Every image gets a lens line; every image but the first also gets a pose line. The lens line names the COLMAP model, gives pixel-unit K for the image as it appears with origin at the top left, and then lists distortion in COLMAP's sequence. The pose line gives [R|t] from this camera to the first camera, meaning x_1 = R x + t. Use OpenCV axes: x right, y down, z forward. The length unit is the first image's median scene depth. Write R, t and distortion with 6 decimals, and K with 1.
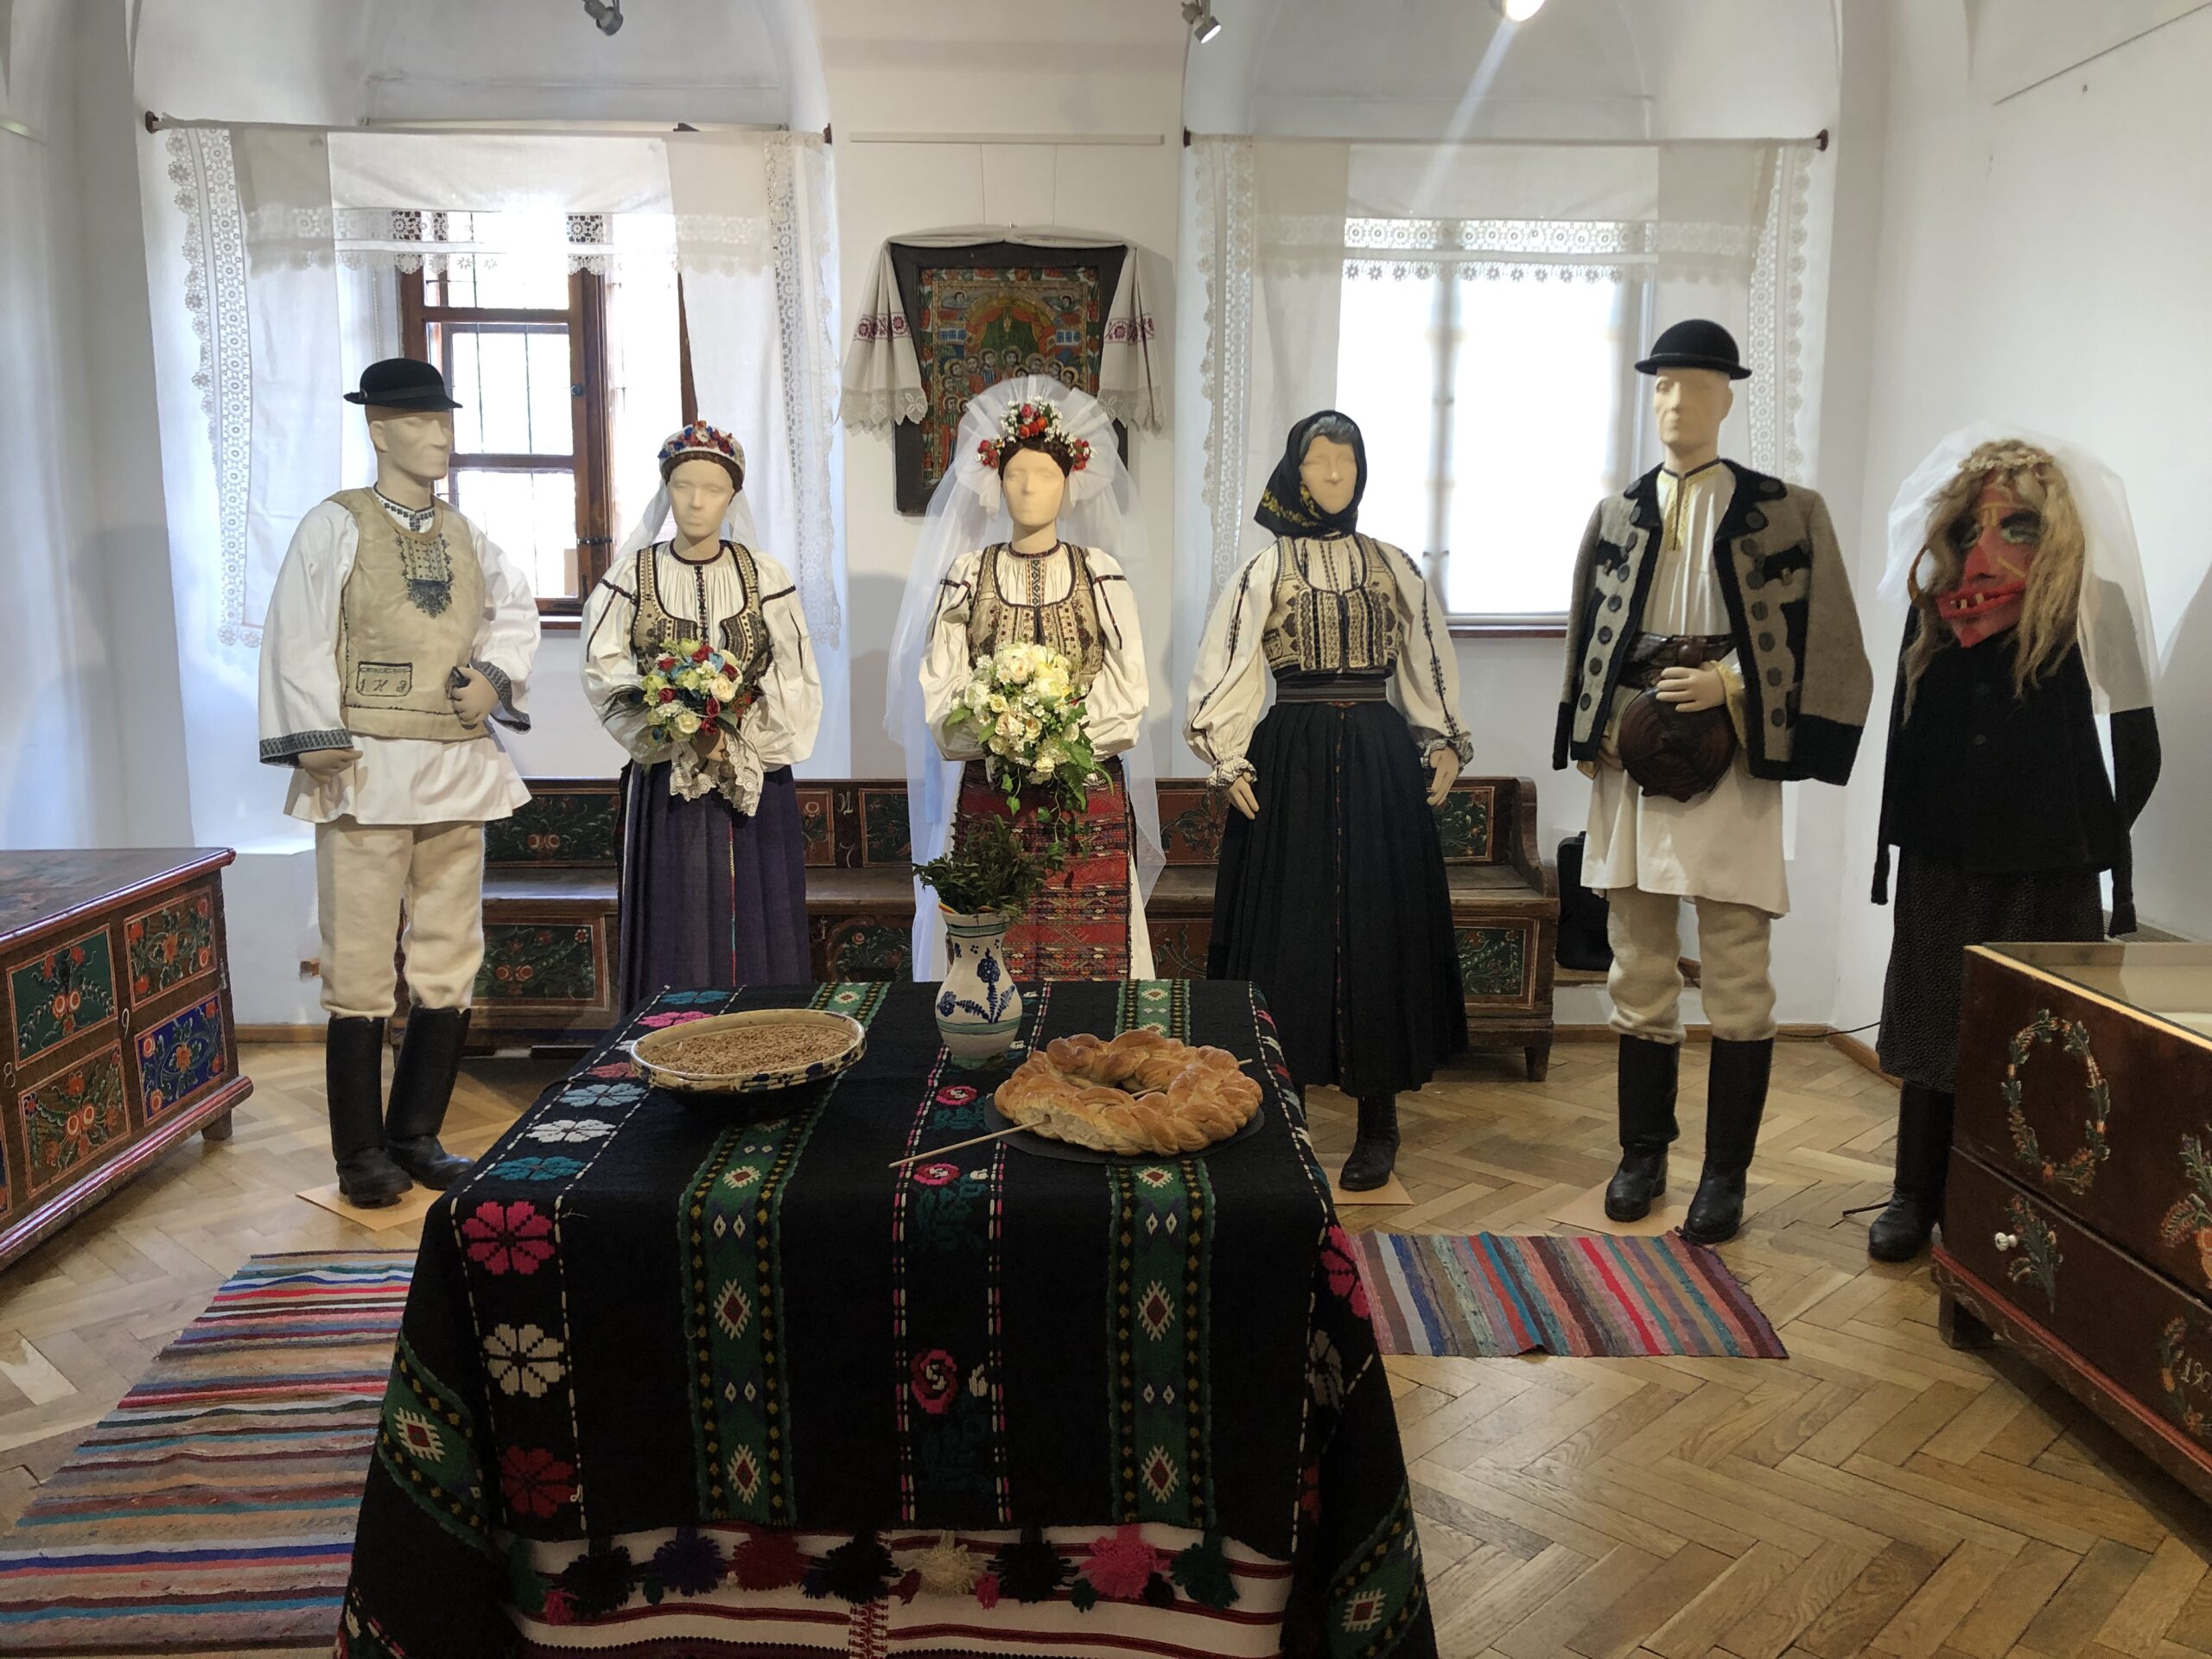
lens RADIAL K [[1796.4, 0, 1101.1], [0, 1796.4, 826.5], [0, 0, 1]] dist [-0.006455, -0.002056]
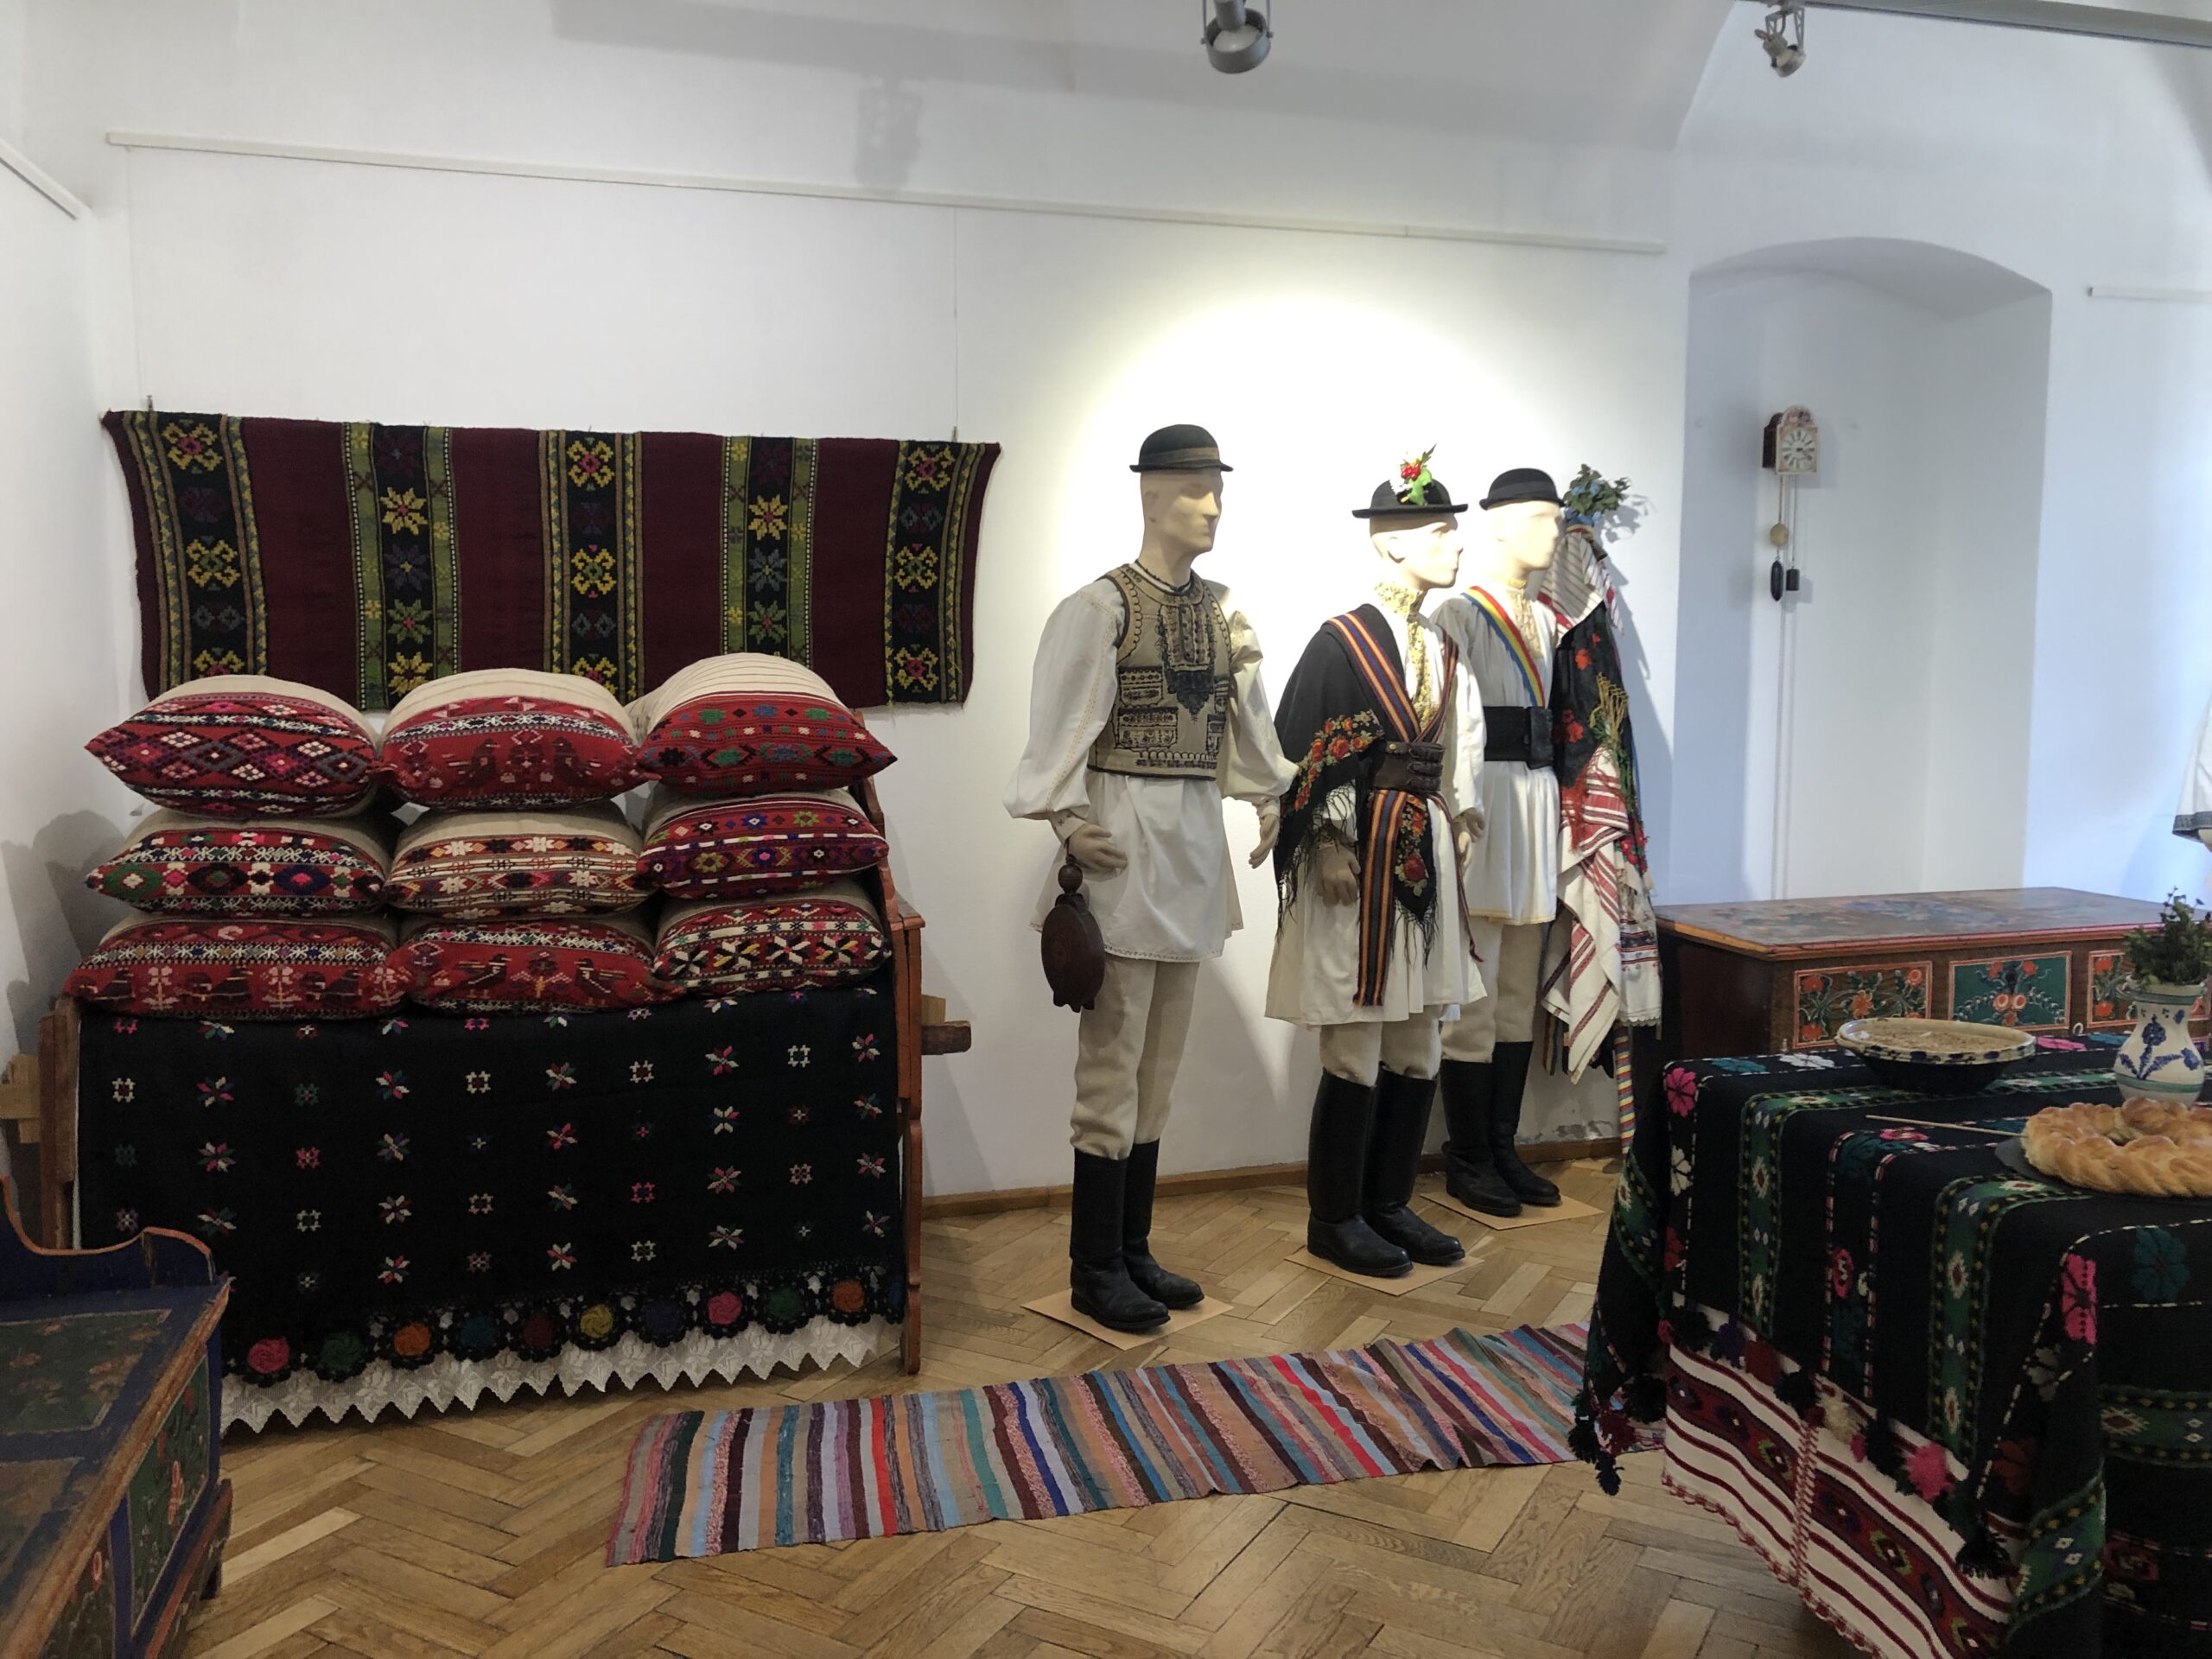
lens RADIAL K [[1796.4, 0, 1107.2], [0, 1796.4, 826.6], [0, 0, 1]] dist [-0.006455, -0.002056]
pose [[0.242104, 0.100795, -0.965000, 1.034134], [-0.146346, 0.987004, 0.066378, -0.034076], [0.959150, 0.125154, 0.253709, 0.072943]]
